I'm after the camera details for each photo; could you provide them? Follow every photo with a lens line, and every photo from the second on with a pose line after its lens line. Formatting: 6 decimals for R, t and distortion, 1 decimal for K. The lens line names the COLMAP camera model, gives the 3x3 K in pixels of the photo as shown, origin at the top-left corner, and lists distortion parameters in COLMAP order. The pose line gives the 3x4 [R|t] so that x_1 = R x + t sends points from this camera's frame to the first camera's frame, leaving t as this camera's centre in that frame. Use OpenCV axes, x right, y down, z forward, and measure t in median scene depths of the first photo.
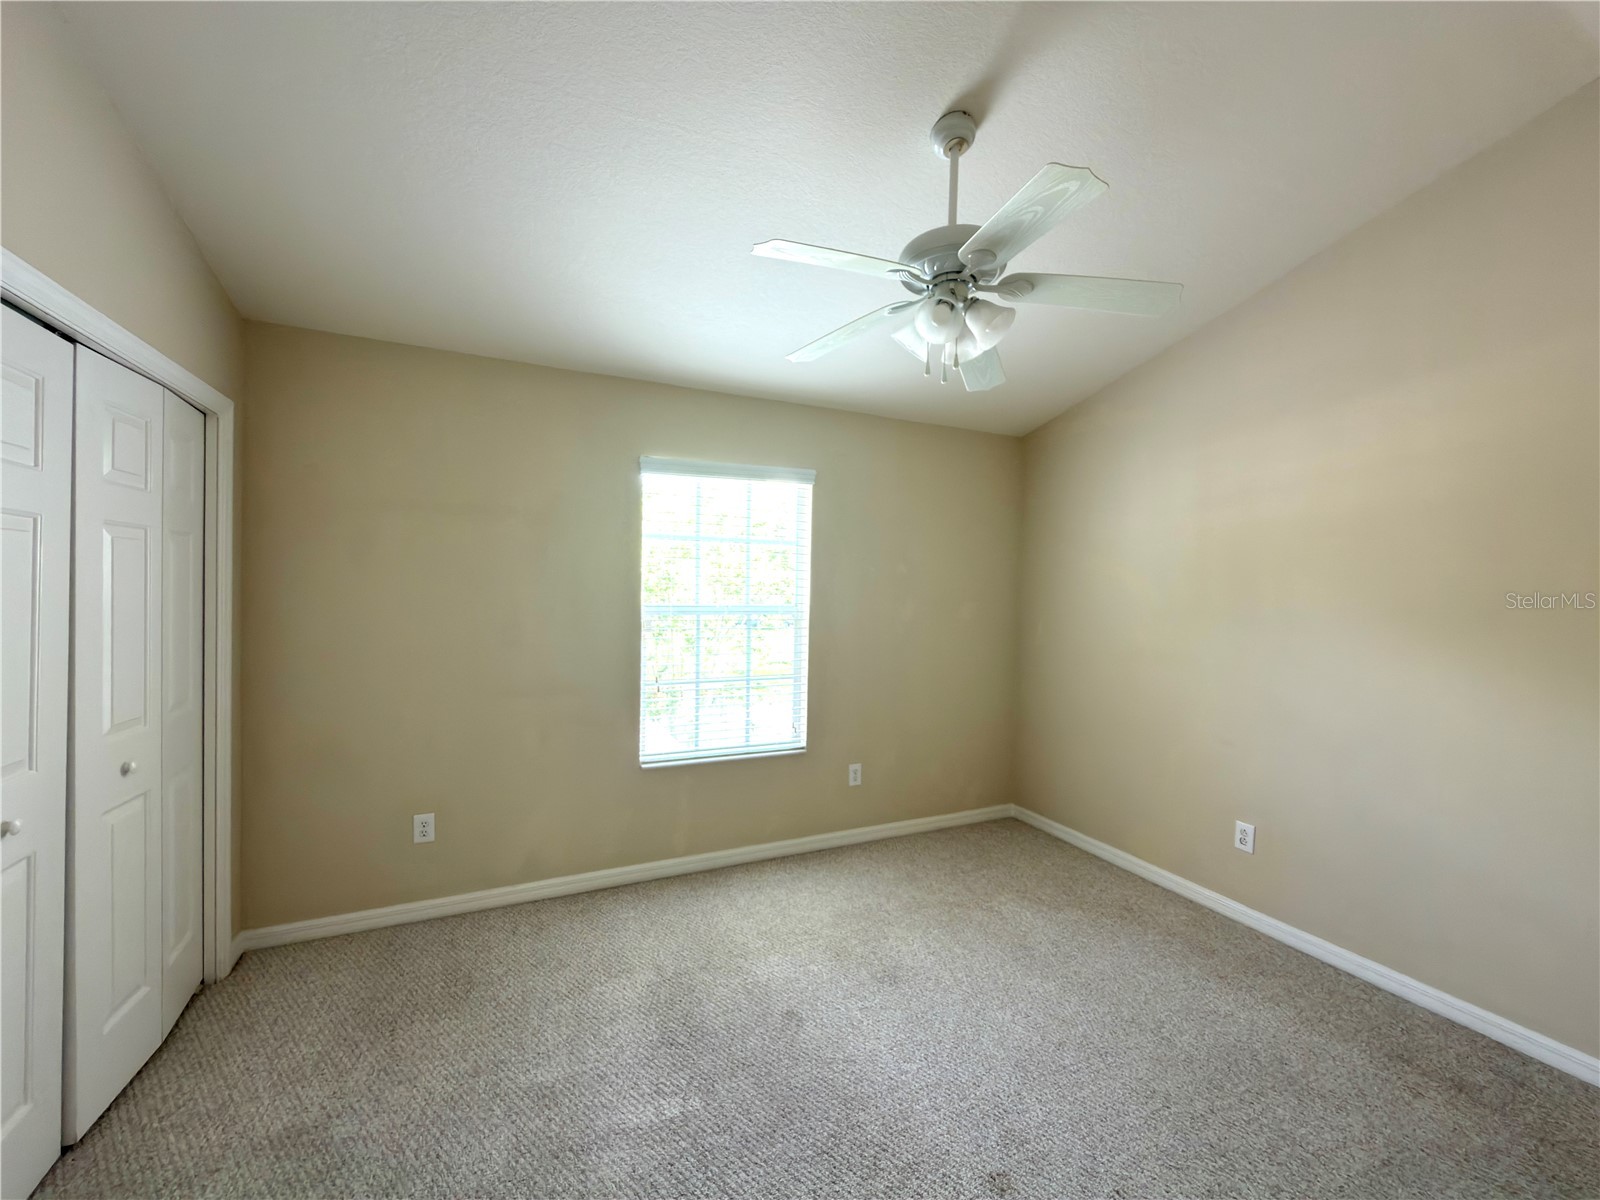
lens RADIAL K [[640.7, 0, 800.0], [0, 640.7, 600.0], [0, 0, 1]] dist [0.002496, 0.000440]
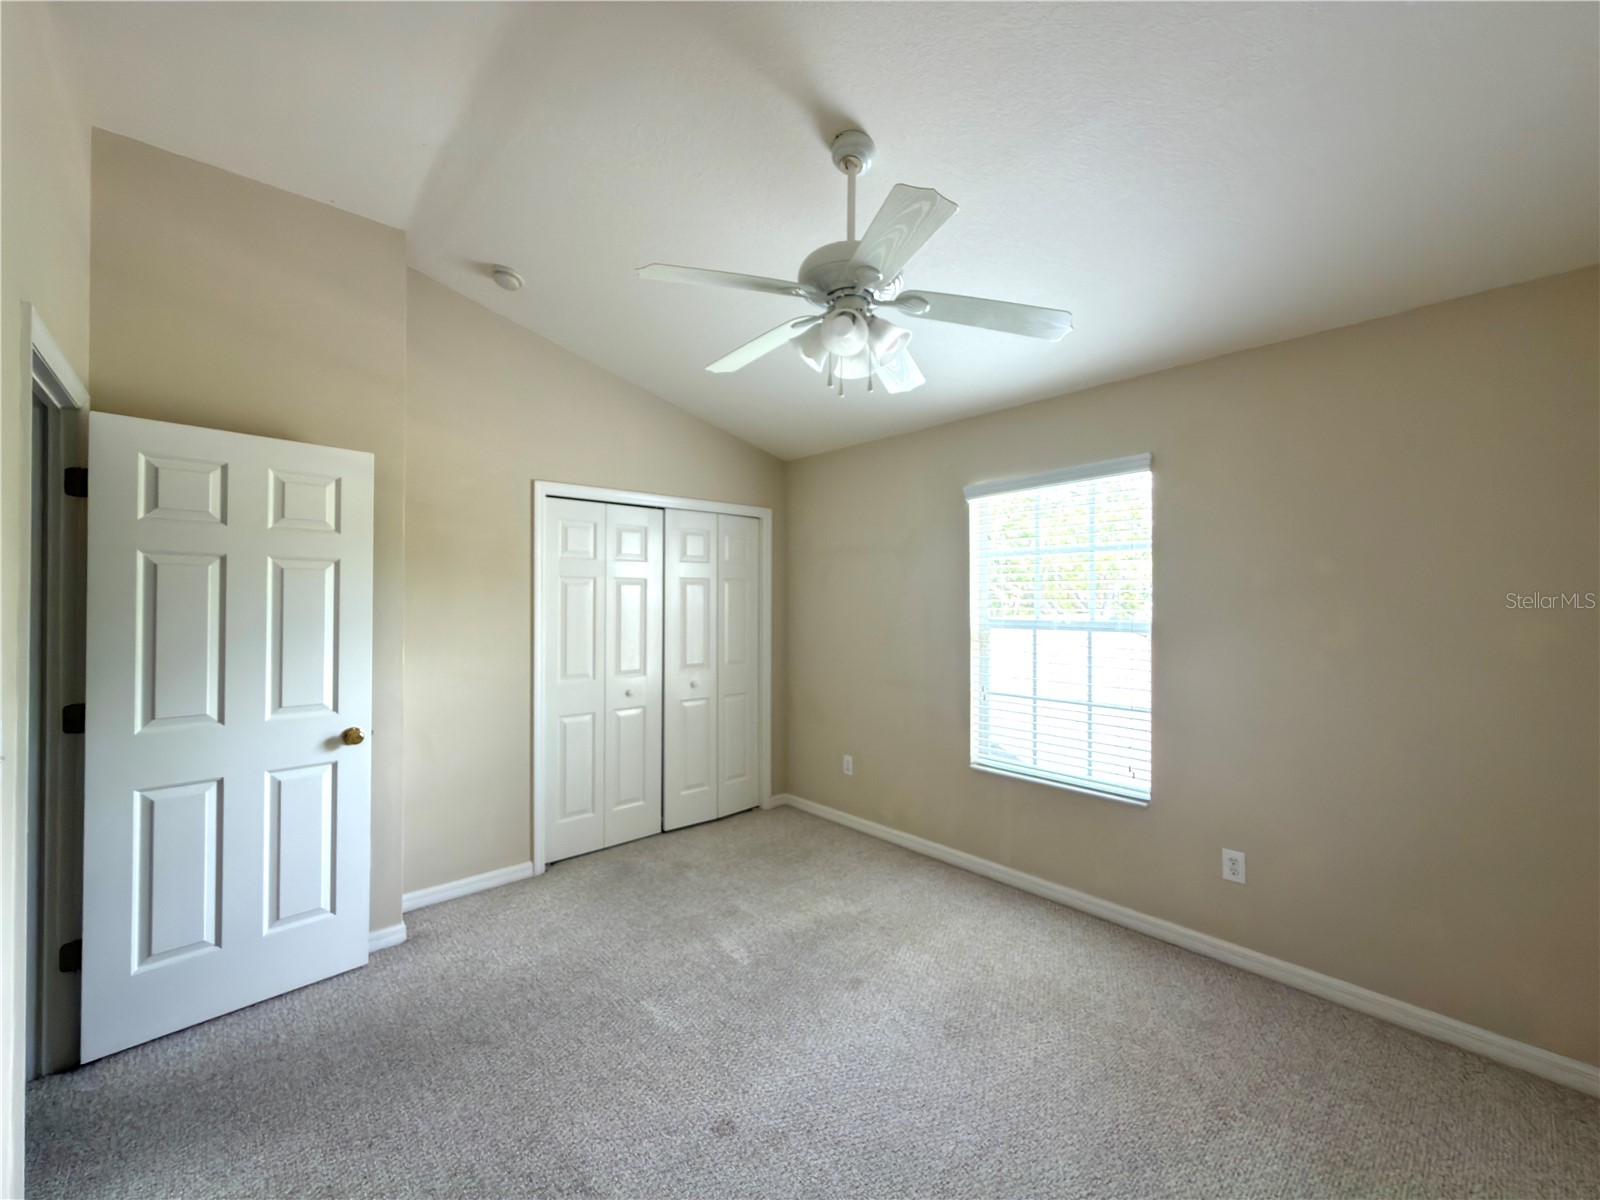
lens RADIAL K [[637.9, 0, 800.0], [0, 637.9, 600.0], [0, 0, 1]] dist [-0.000127, 0.000125]
pose [[0.296757, -0.019991, -0.954744, 0.766469], [-0.012459, 0.999615, -0.024803, 0.006902], [0.954872, 0.019255, 0.296394, 0.416860]]
